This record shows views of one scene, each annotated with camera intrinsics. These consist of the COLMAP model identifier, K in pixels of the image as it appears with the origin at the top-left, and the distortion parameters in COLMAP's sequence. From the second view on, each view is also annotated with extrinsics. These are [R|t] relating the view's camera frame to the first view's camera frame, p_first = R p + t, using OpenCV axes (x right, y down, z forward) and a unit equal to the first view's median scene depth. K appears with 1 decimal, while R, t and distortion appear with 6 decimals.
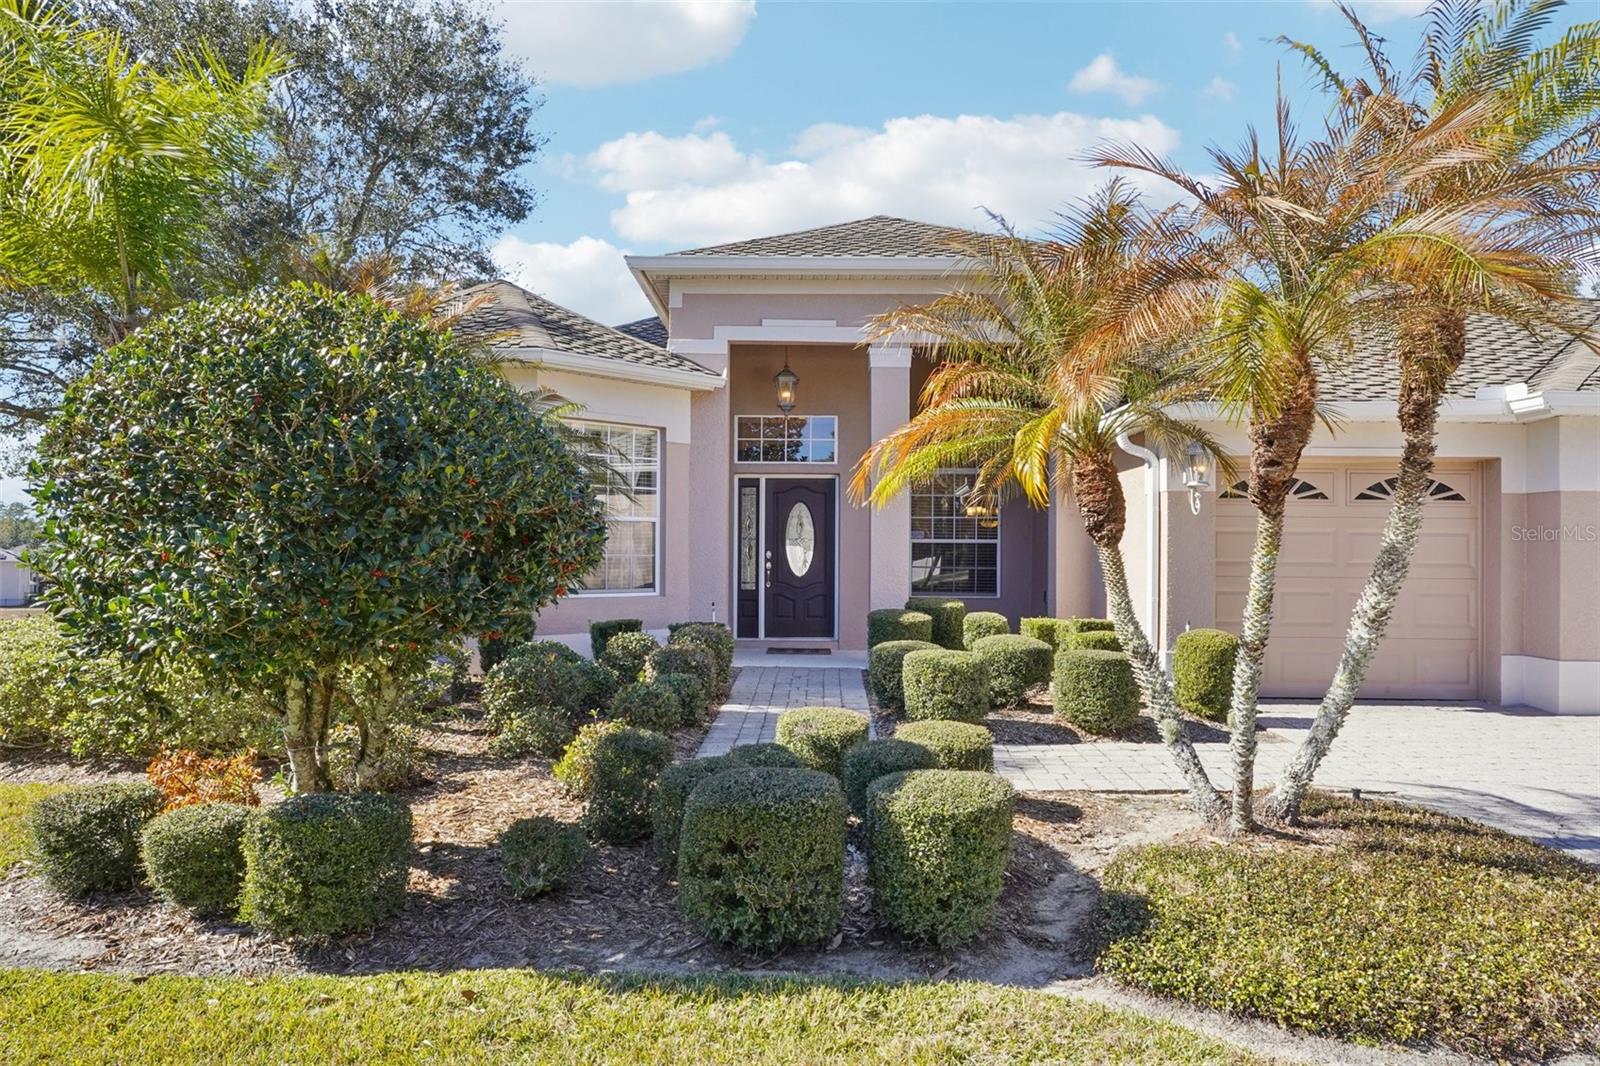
lens RADIAL K [[1047.7, 0, 803.4], [0, 1047.7, 537.4], [0, 0, 1]] dist [0.024581, 0.001238]
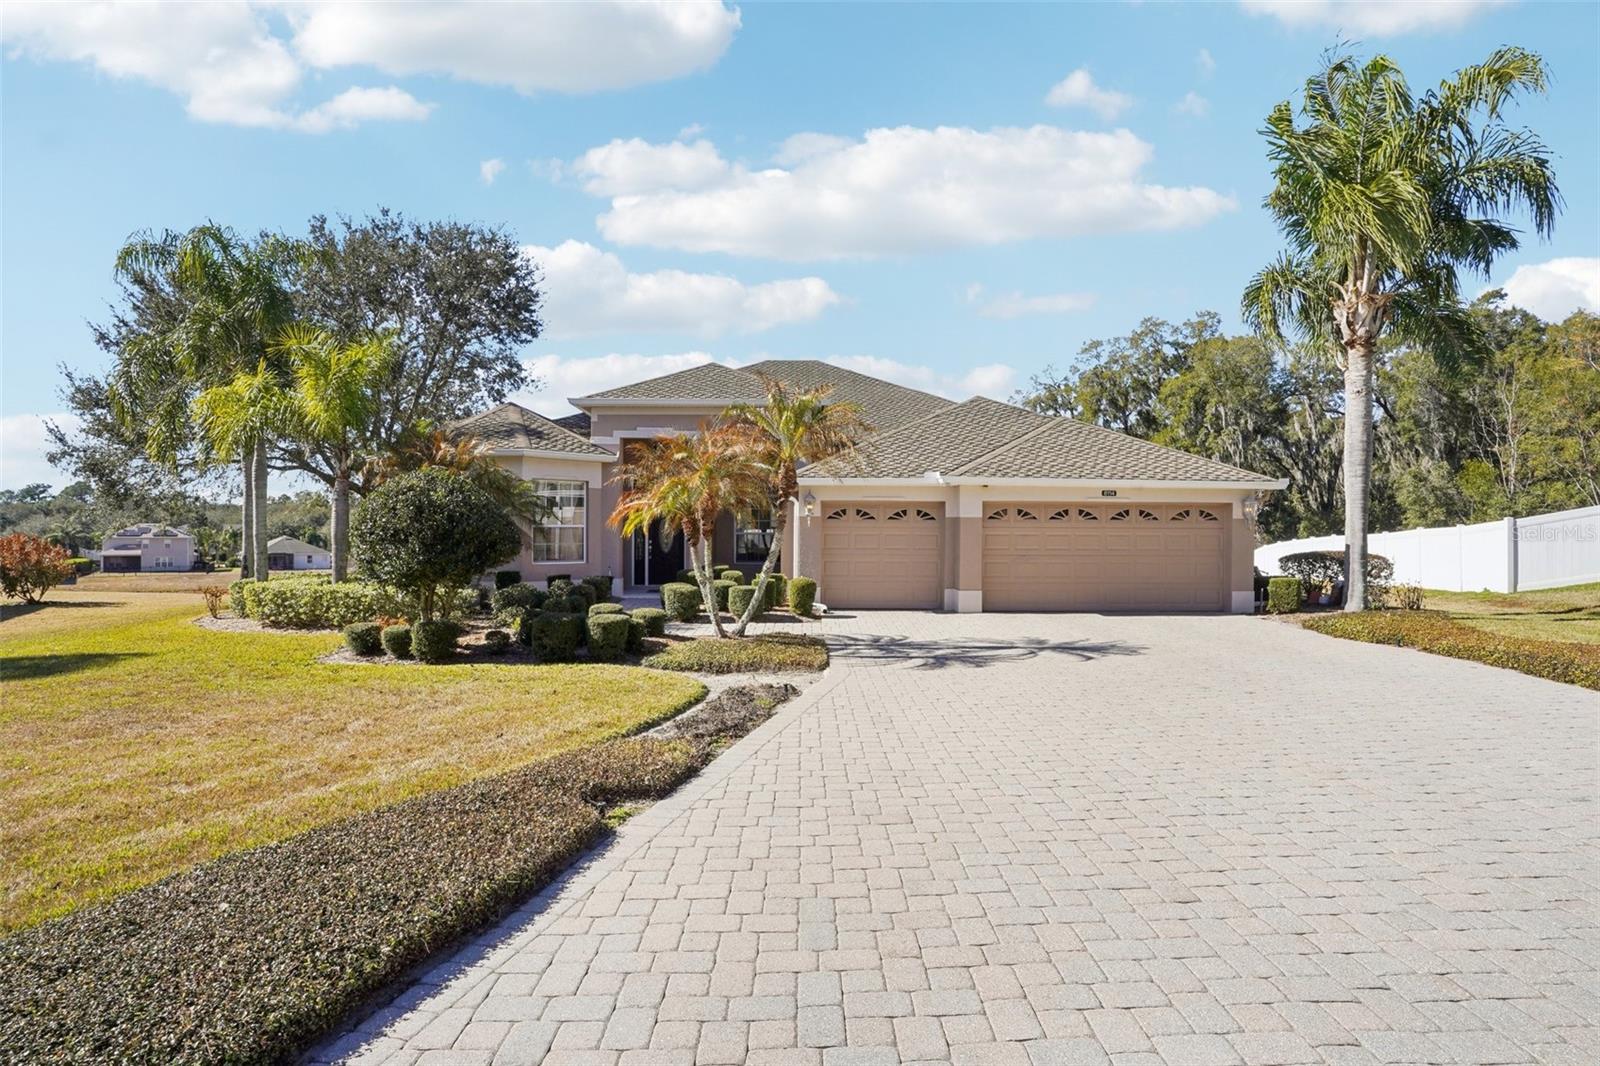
lens RADIAL K [[894.8, 0, 802.9], [0, 894.8, 518.9], [0, 0, 1]] dist [-0.003273, 0.001208]
pose [[0.999949, -0.003072, -0.009666, 0.481907], [0.003136, 0.999973, 0.006638, -0.065194], [0.009646, -0.006668, 0.999931, -1.172529]]
